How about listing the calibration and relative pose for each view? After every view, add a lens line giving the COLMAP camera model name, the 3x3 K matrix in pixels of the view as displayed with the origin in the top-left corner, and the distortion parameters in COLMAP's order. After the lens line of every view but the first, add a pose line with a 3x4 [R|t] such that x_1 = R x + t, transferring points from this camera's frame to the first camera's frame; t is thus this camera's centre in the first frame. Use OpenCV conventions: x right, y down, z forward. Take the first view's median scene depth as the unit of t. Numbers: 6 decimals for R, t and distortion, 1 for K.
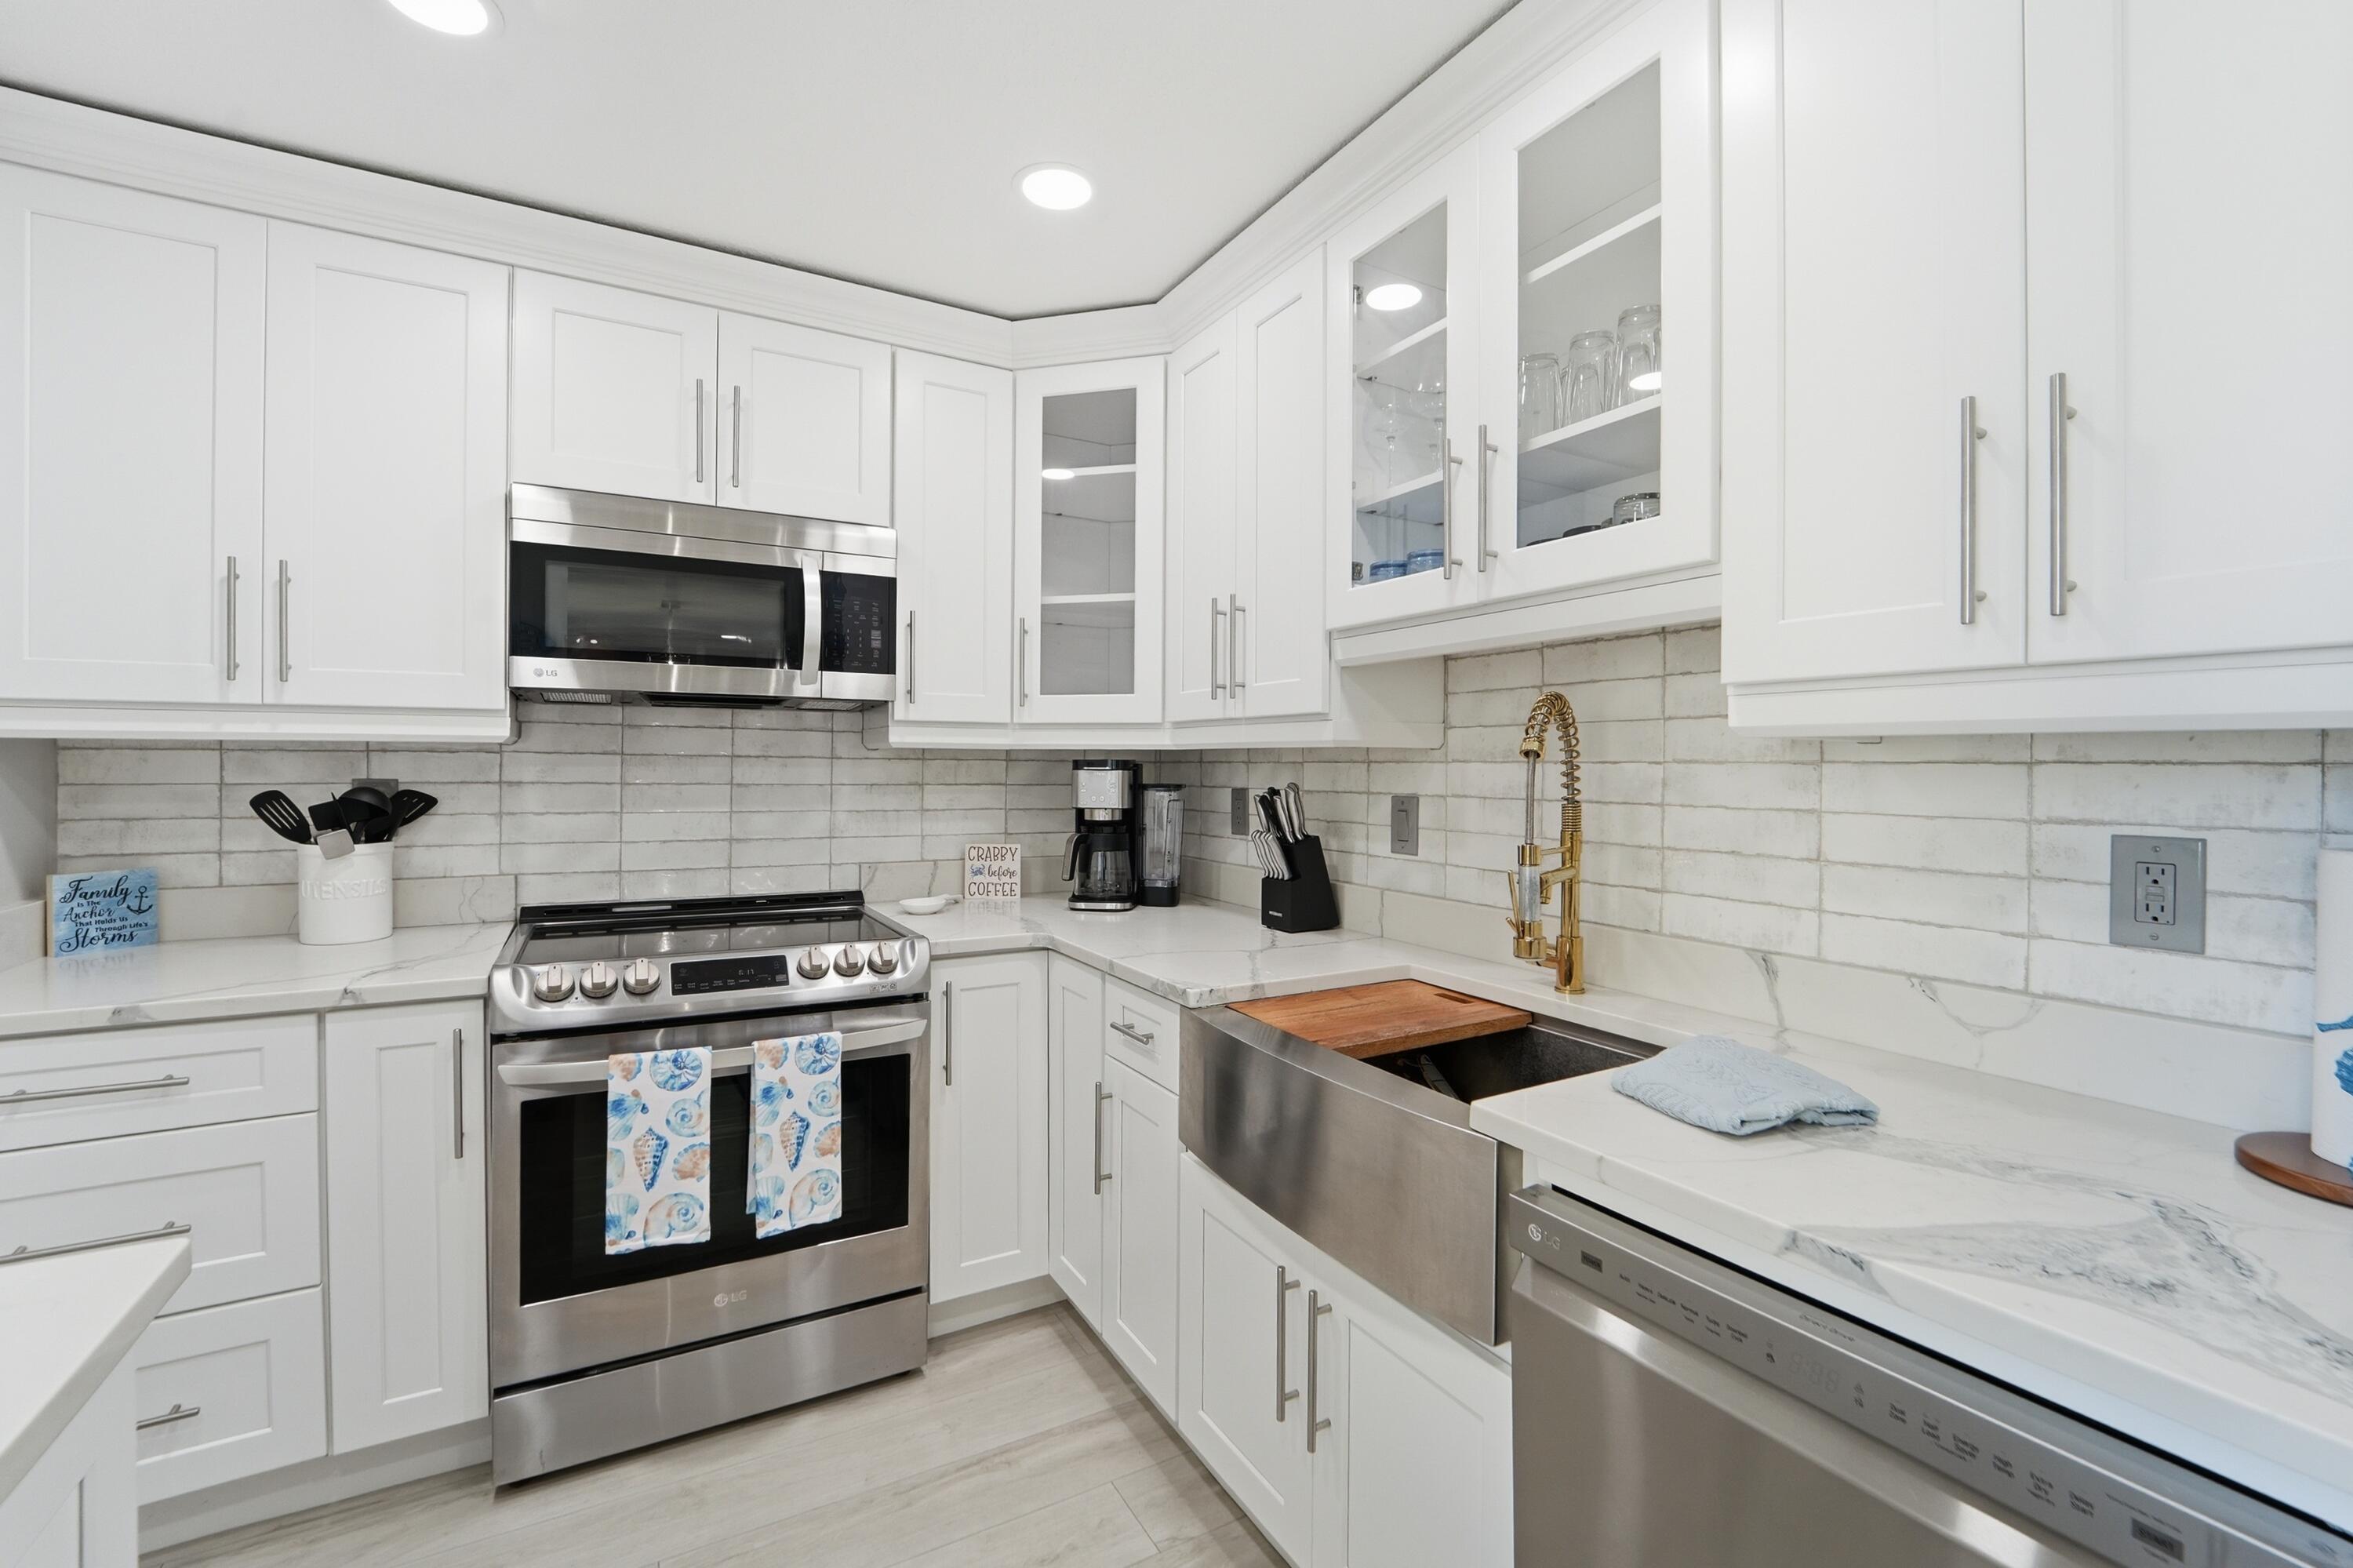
lens RADIAL K [[977.0, 0, 1170.5], [0, 977.0, 770.0], [0, 0, 1]] dist [-0.018886, -0.000166]
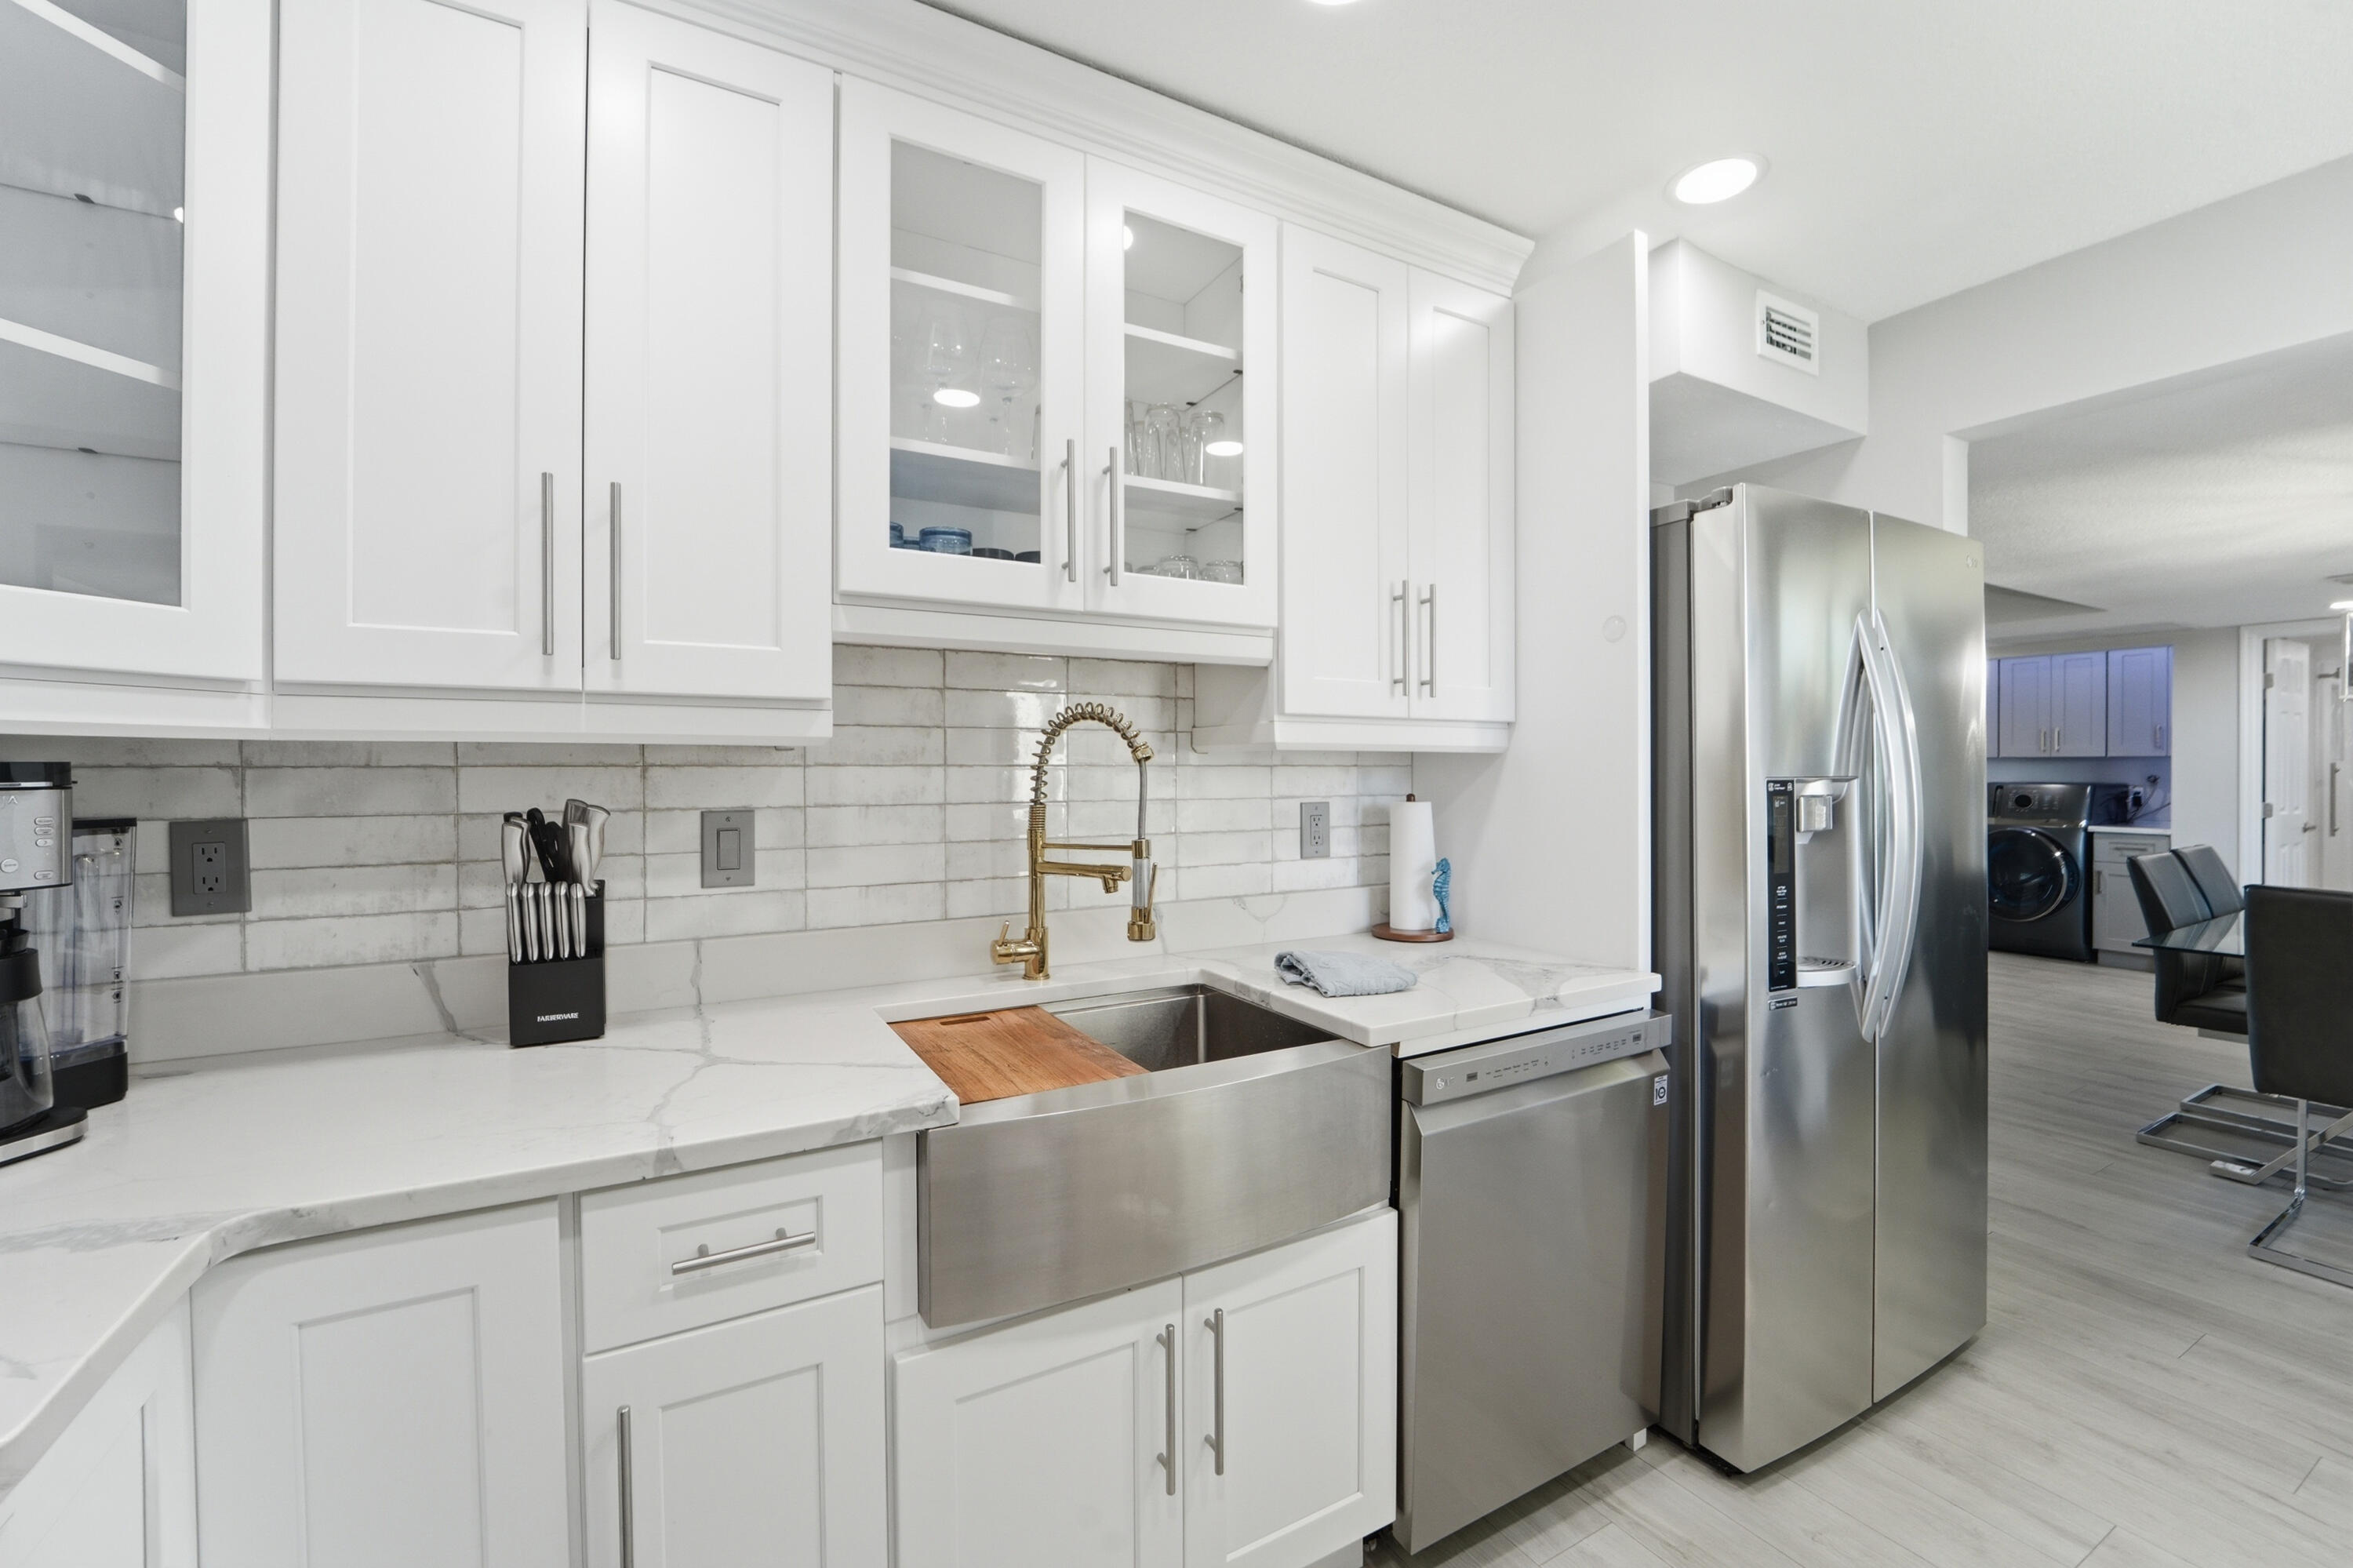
lens RADIAL K [[949.7, 0, 1184.3], [0, 949.7, 771.3], [0, 0, 1]] dist [-0.021310, -0.000142]
pose [[0.006173, -0.007517, 0.999953, -0.520383], [0.007872, 0.999941, 0.007468, -0.006764], [-0.999950, 0.007825, 0.006232, 0.672386]]
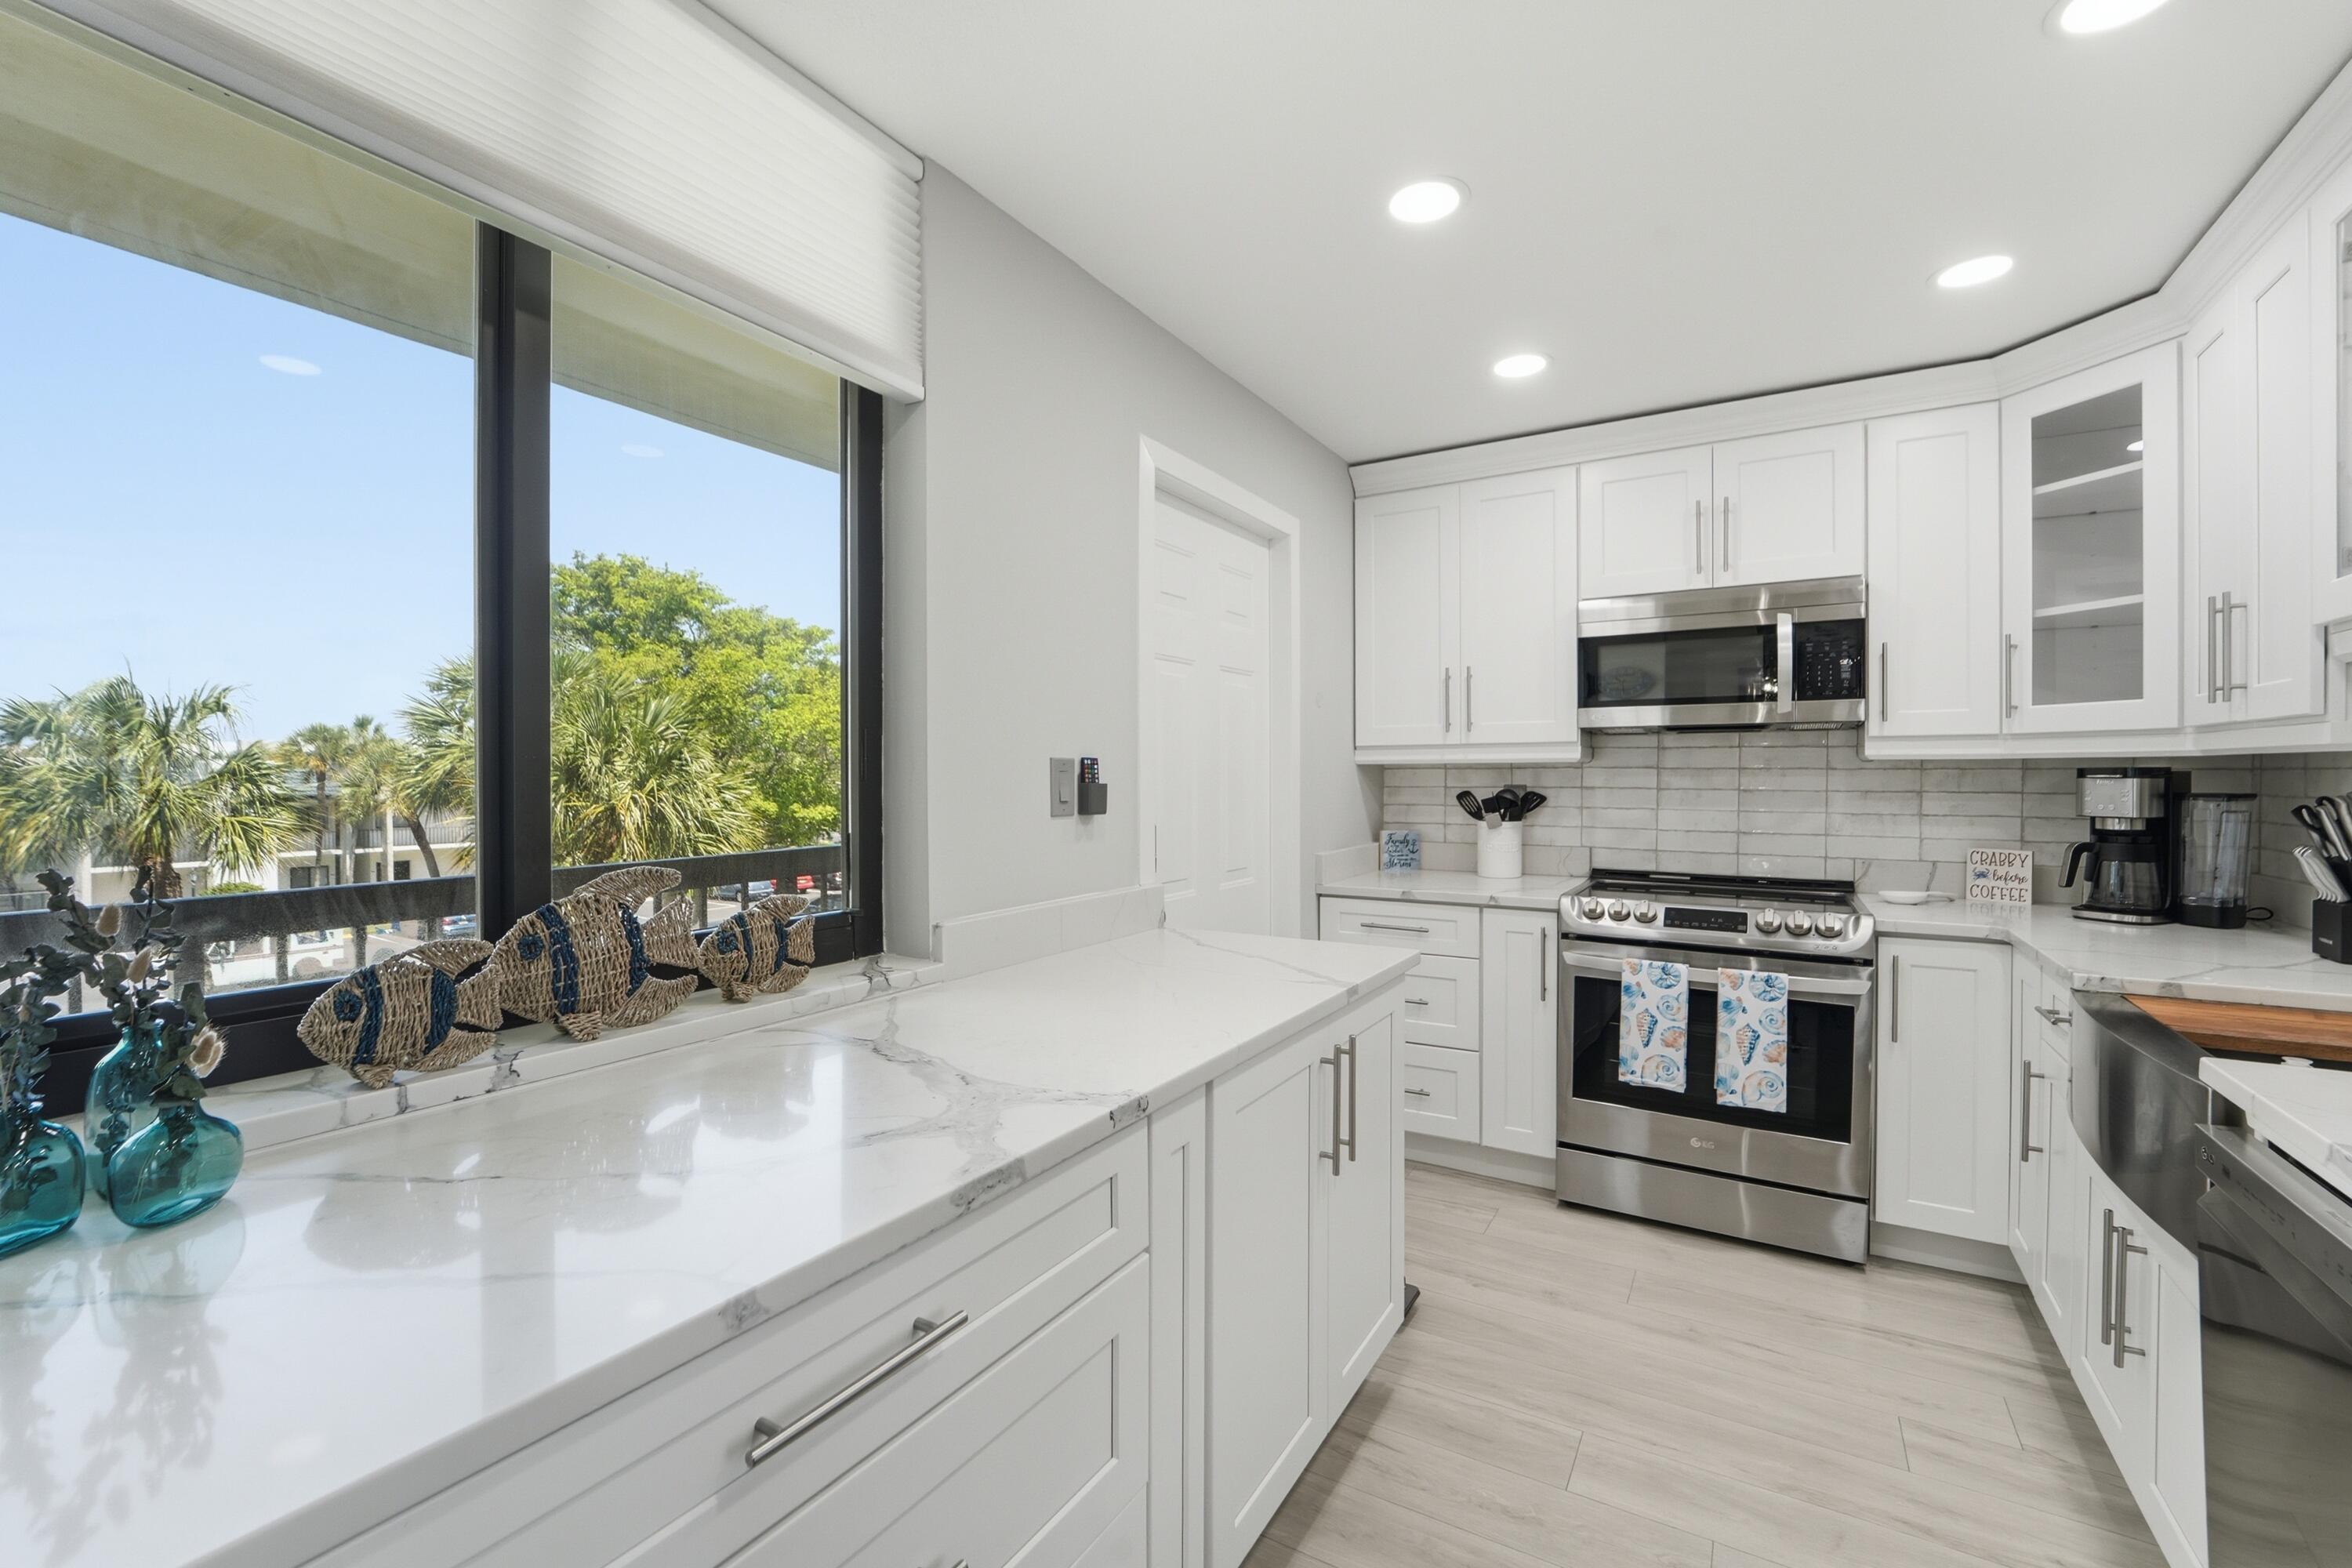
lens RADIAL K [[964.4, 0, 1176.0], [0, 964.4, 784.0], [0, 0, 1]] dist [-0.020406, -0.000256]
pose [[0.479495, 0.001891, -0.877543, 0.385934], [0.000599, 0.999997, 0.002482, 0.003901], [0.877545, -0.001716, 0.479492, -0.343203]]
